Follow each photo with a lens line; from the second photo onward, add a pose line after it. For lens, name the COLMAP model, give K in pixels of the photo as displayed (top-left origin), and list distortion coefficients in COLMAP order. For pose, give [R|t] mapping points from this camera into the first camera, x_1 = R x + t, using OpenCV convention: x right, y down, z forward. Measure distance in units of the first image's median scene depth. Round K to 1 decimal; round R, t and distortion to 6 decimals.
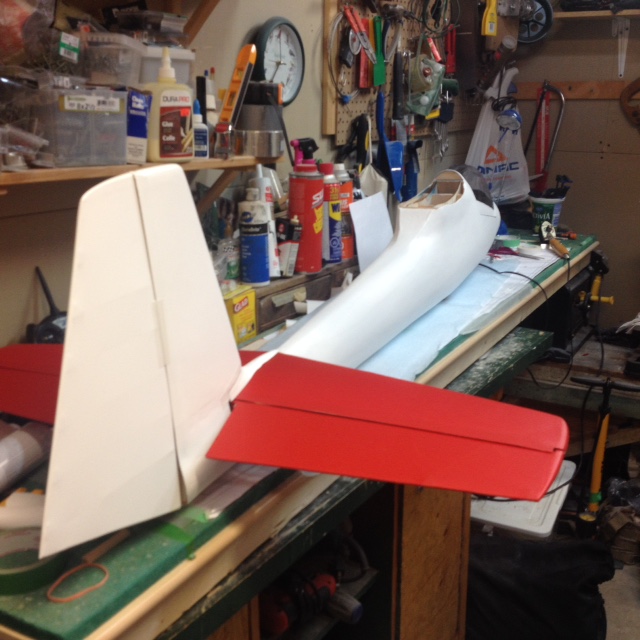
lens RADIAL K [[805.5, 0, 320.0], [0, 805.5, 320.0], [0, 0, 1]] dist [0.172748, -0.386383]
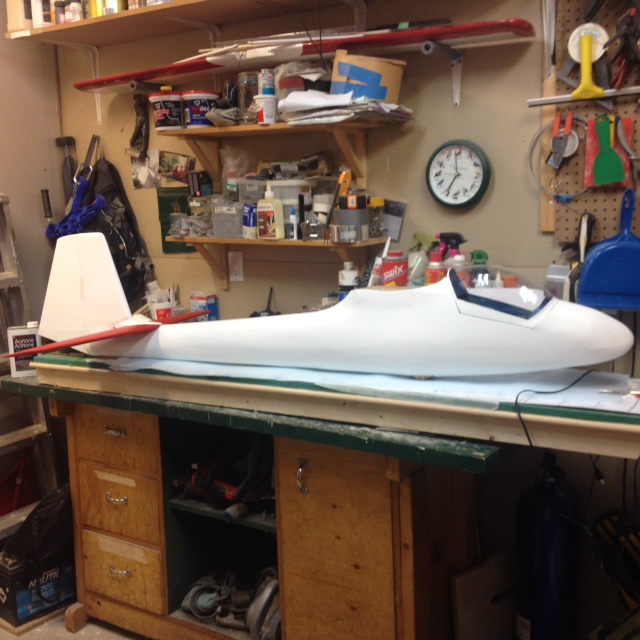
lens RADIAL K [[805.5, 0, 320.0], [0, 805.5, 320.0], [0, 0, 1]] dist [0.172748, -0.386383]
pose [[-0.023957, 0.154693, -0.987672, 1.825622], [-0.233913, 0.959664, 0.155980, -0.362601], [0.971962, 0.234766, 0.013194, 1.230340]]
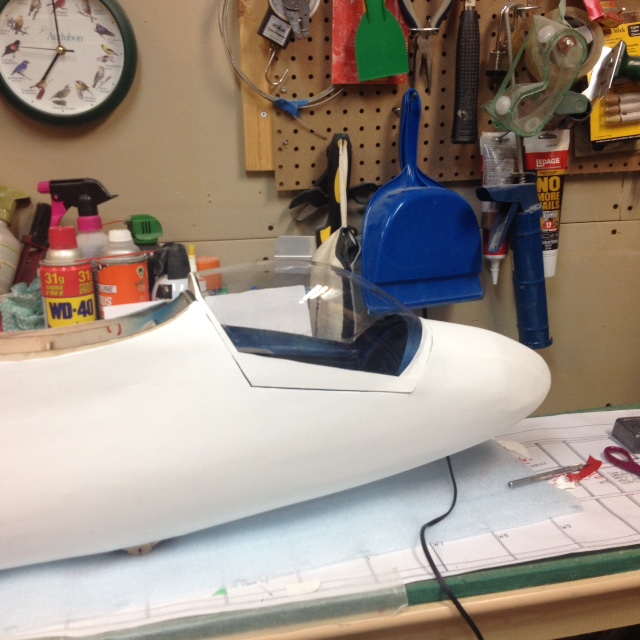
lens RADIAL K [[805.5, 0, 320.0], [0, 805.5, 320.0], [0, 0, 1]] dist [0.172748, -0.386383]
pose [[0.663098, 0.175824, -0.727590, 0.780496], [-0.174230, 0.981578, 0.078414, -0.303446], [0.727973, 0.074772, 0.681516, 1.115831]]
